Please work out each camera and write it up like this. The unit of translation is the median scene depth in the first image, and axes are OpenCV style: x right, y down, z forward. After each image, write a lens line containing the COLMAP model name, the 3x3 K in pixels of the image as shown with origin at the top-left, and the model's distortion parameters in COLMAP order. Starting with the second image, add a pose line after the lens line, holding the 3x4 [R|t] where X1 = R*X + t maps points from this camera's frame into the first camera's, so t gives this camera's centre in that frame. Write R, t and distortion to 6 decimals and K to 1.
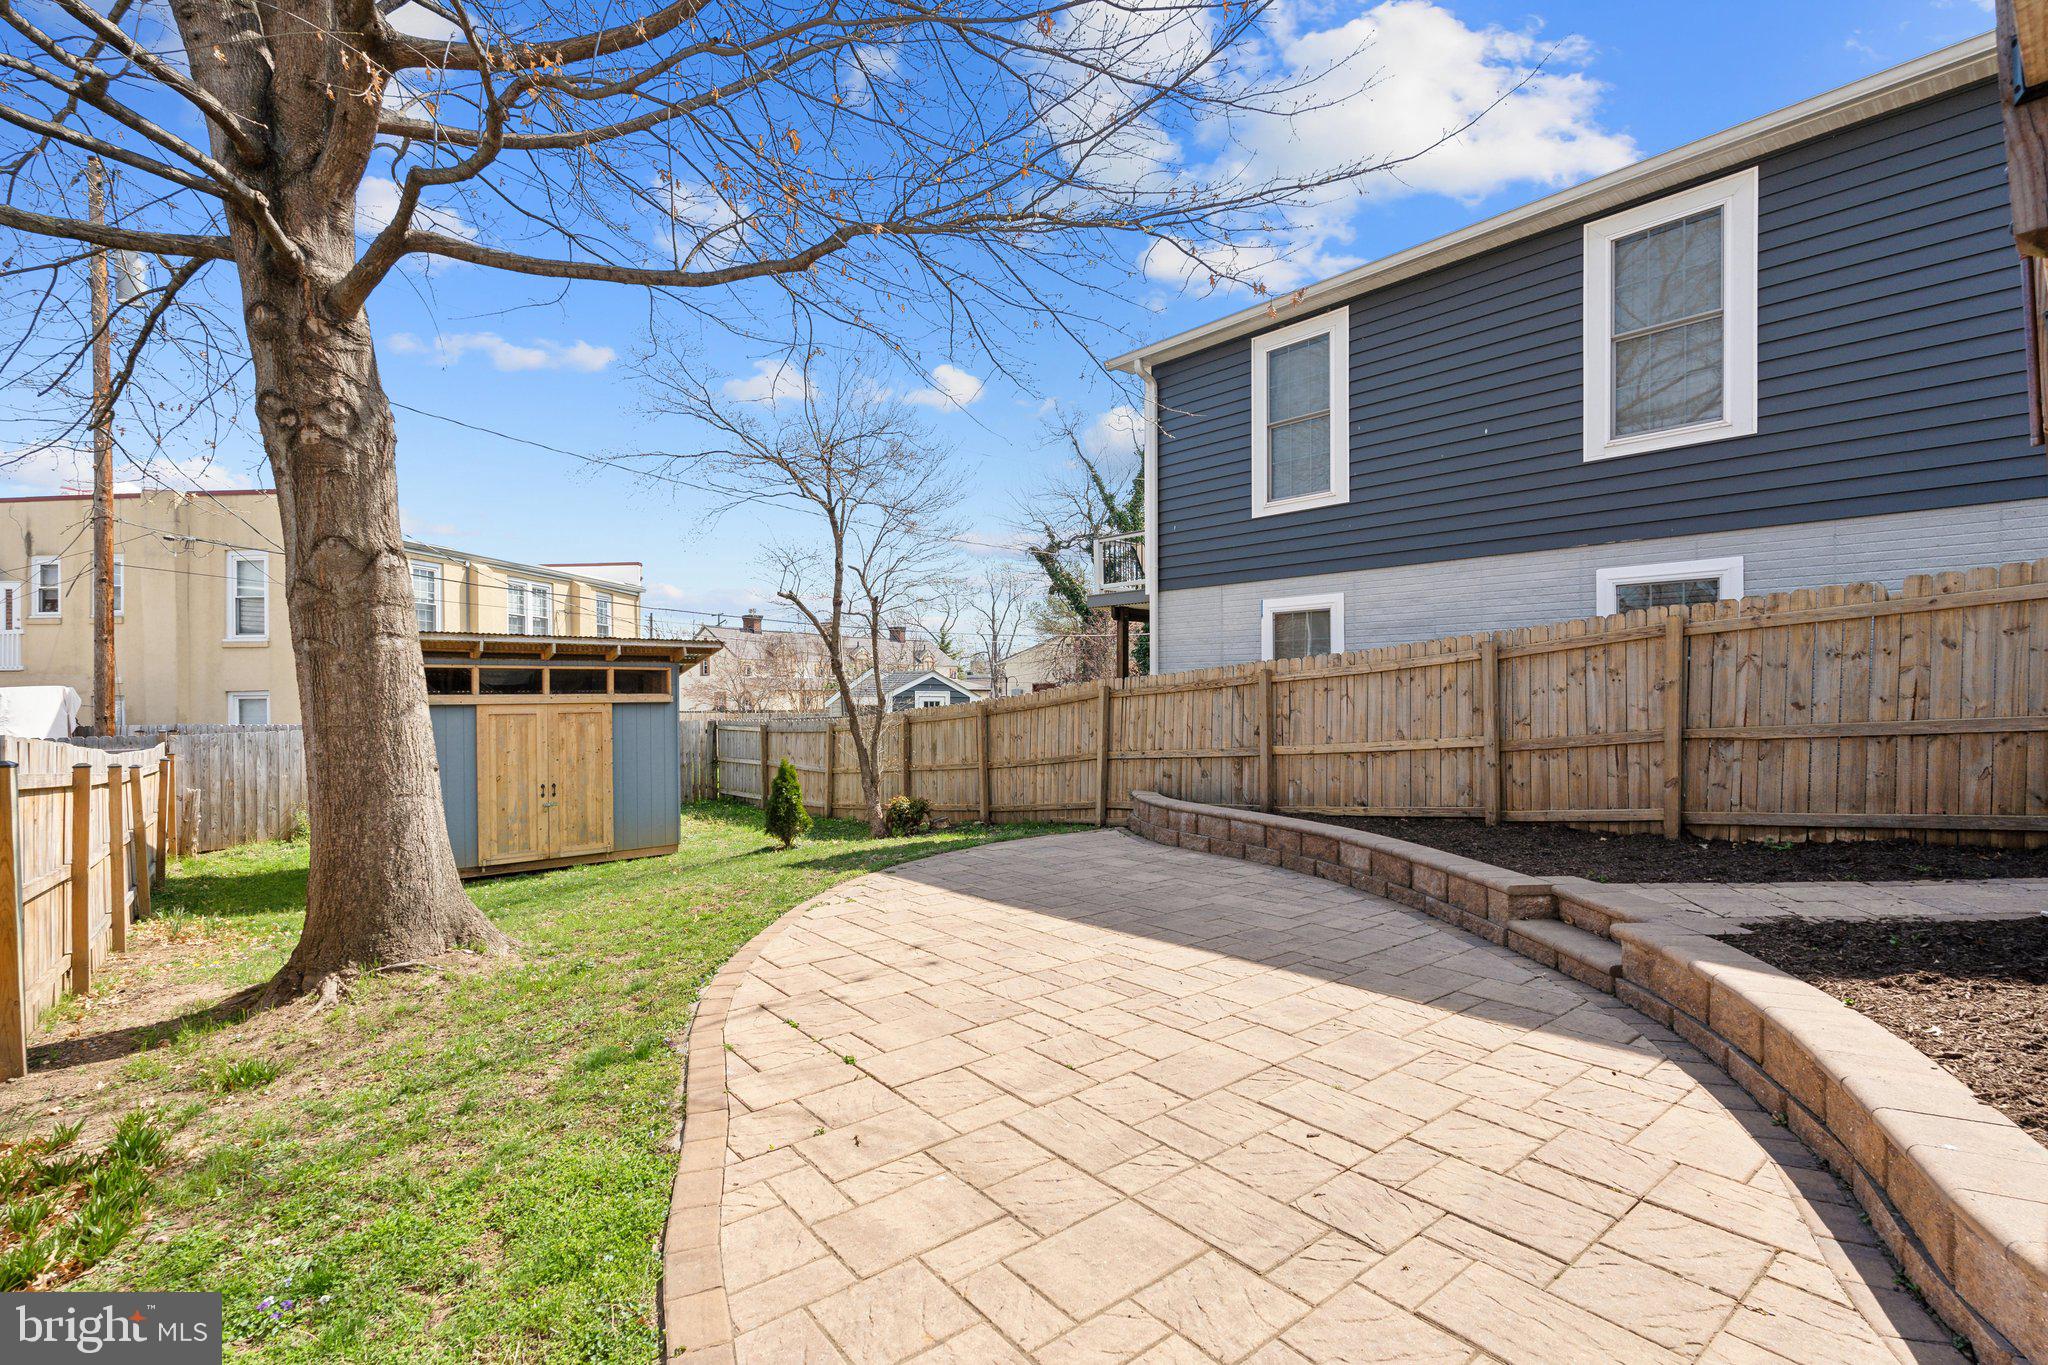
lens RADIAL K [[946.2, 0, 1024.0], [0, 946.2, 682.5], [0, 0, 1]] dist [0.000212, -0.000738]
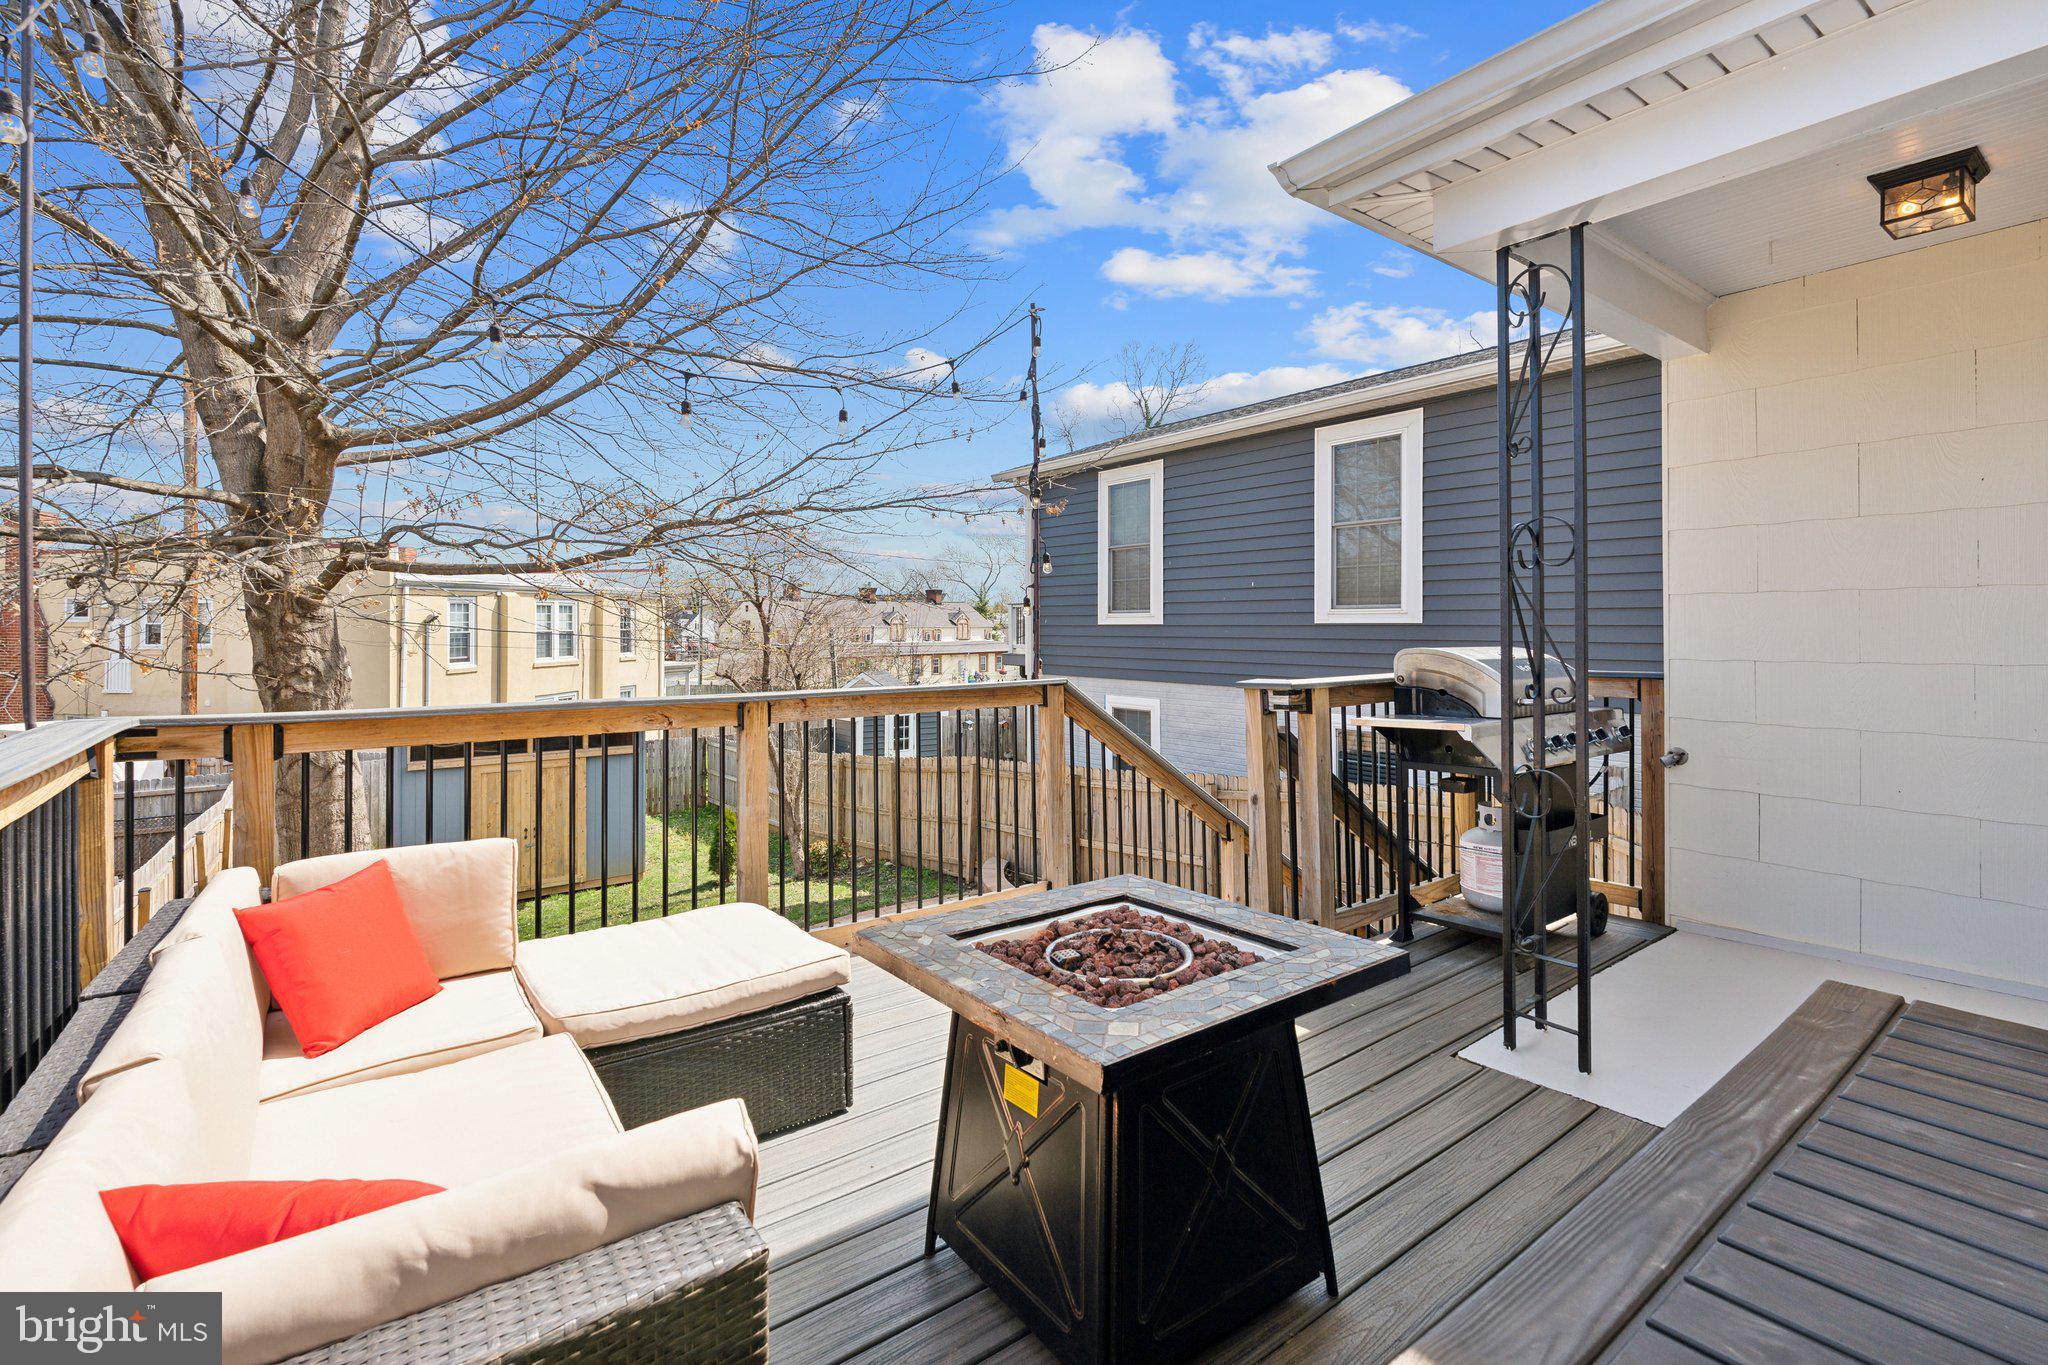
lens RADIAL K [[926.5, 0, 1022.1], [0, 926.5, 622.1], [0, 0, 1]] dist [-0.008864, 0.000097]
pose [[0.998573, 0.004835, -0.053187, 0.302231], [-0.005393, 0.999932, -0.010352, -0.239468], [0.053133, 0.010624, 0.998531, -0.241191]]
